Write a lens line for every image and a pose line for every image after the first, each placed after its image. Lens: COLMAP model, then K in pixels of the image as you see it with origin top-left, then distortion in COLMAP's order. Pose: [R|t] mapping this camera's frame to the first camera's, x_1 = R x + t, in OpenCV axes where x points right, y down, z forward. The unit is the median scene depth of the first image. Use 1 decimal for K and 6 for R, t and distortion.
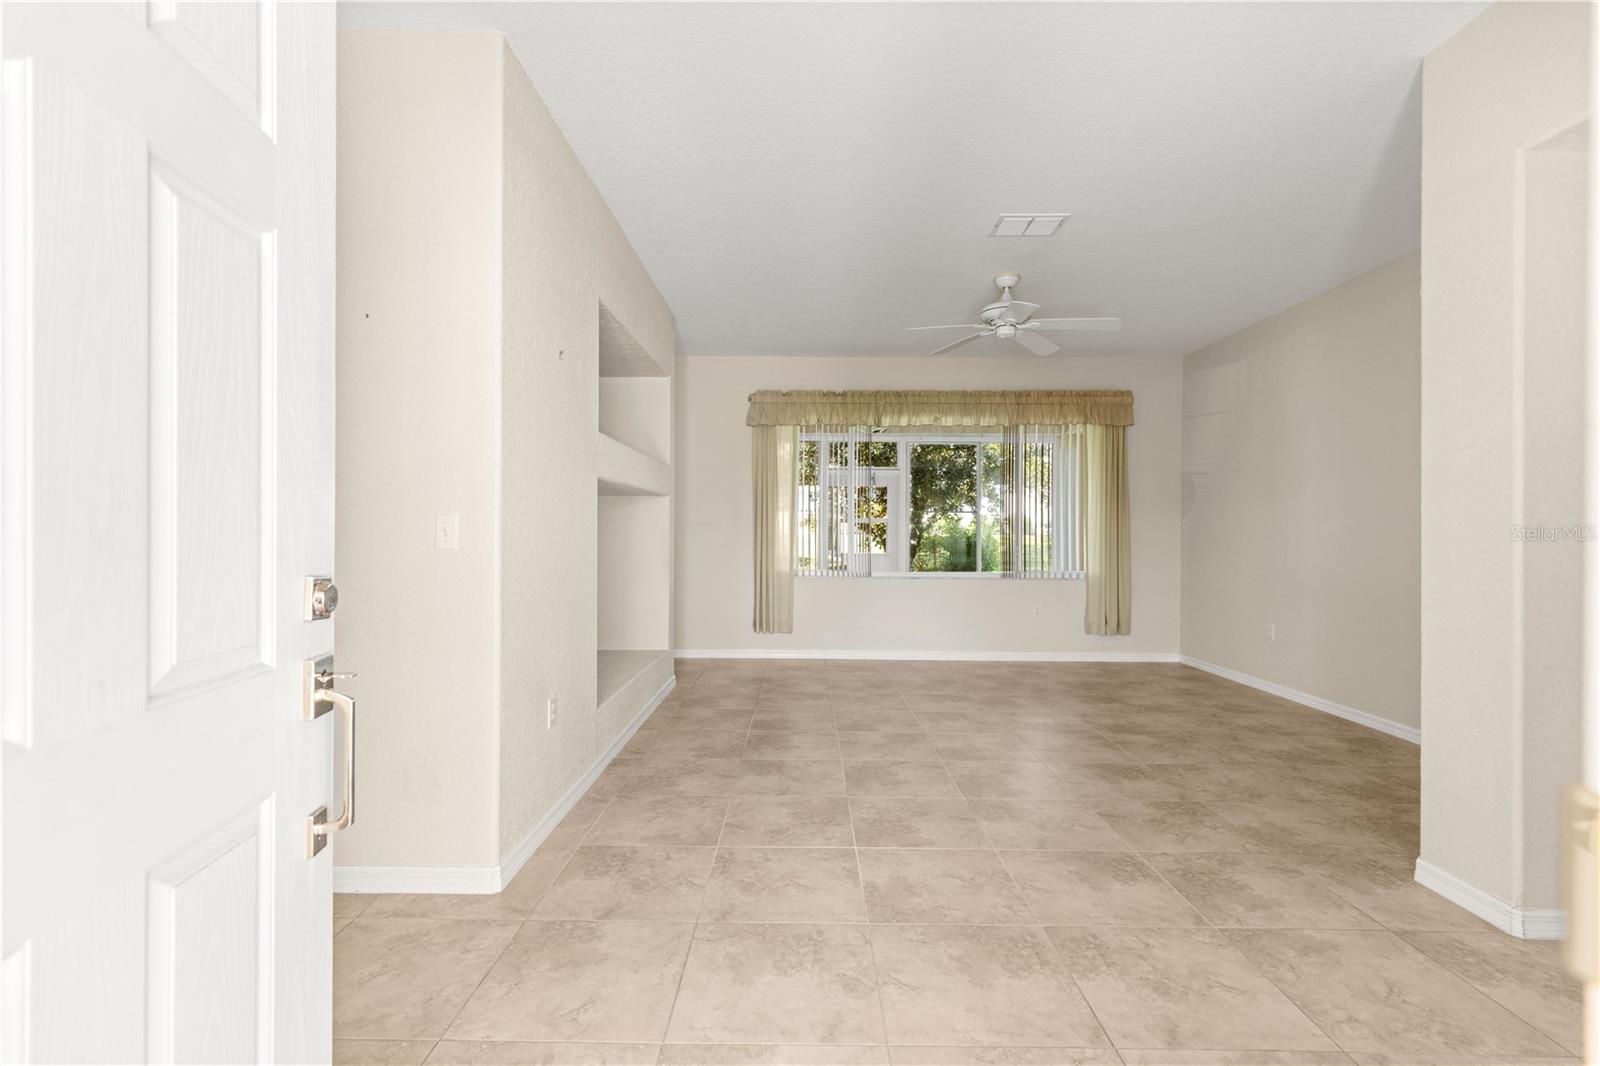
lens RADIAL K [[722.4, 0, 789.7], [0, 722.4, 532.6], [0, 0, 1]] dist [0.012967, -0.004265]
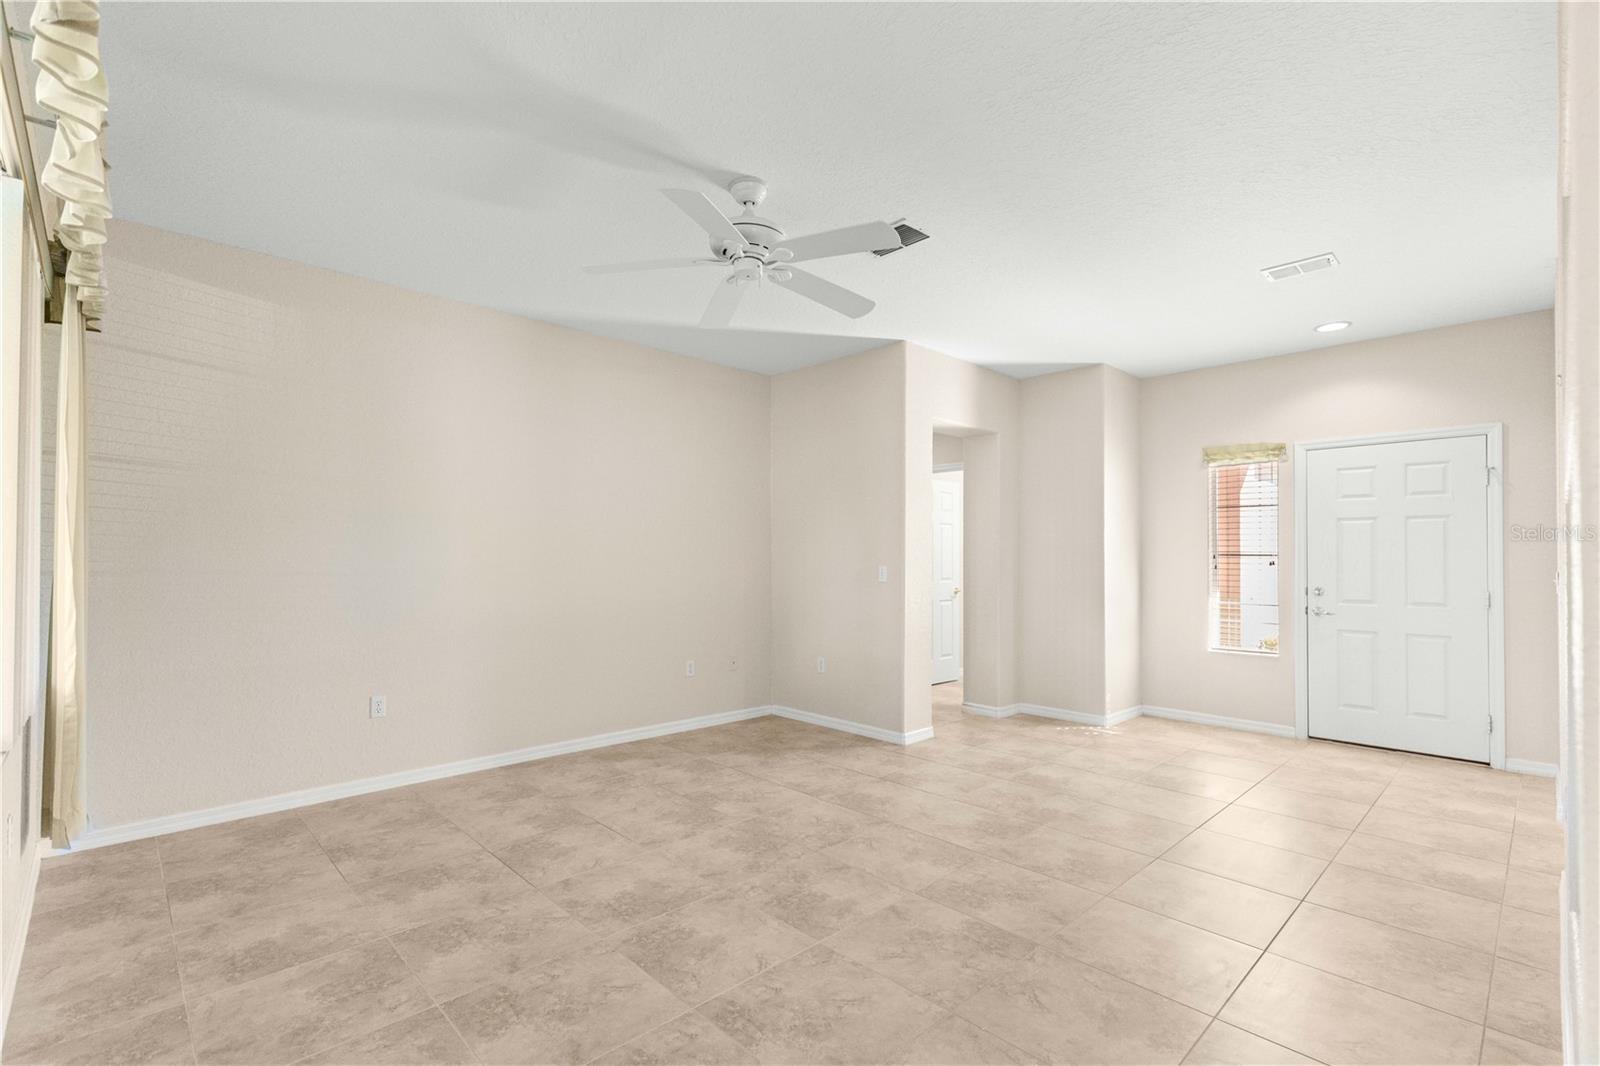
lens RADIAL K [[722.4, 0, 797.7], [0, 722.4, 551.0], [0, 0, 1]] dist [0.012967, -0.004265]
pose [[-0.705932, 0.000055, 0.708279, -0.132299], [-0.005568, 0.999969, -0.005627, -0.017264], [-0.708257, -0.007916, -0.705910, 1.008997]]
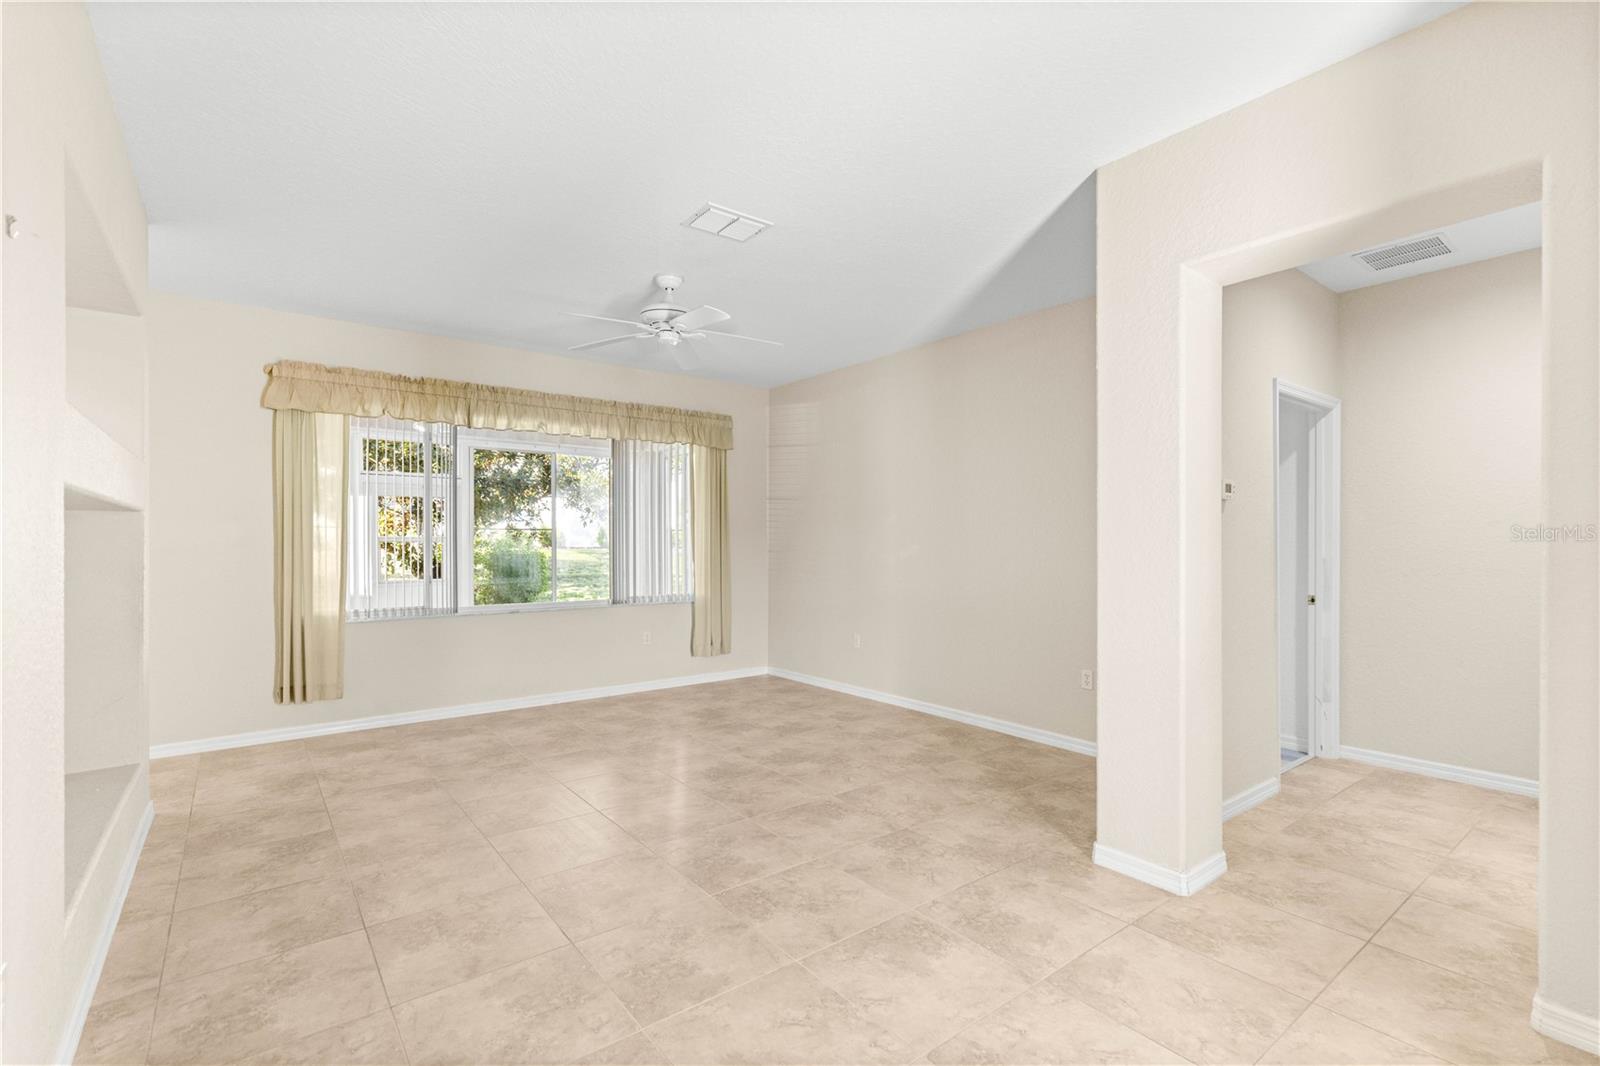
lens RADIAL K [[722.4, 0, 789.3], [0, 722.4, 539.1], [0, 0, 1]] dist [0.012967, -0.004265]
pose [[0.785955, -0.003484, 0.618273, -0.098320], [0.005748, 0.999982, -0.001672, -0.018811], [-0.618256, 0.004868, 0.785961, 0.145676]]
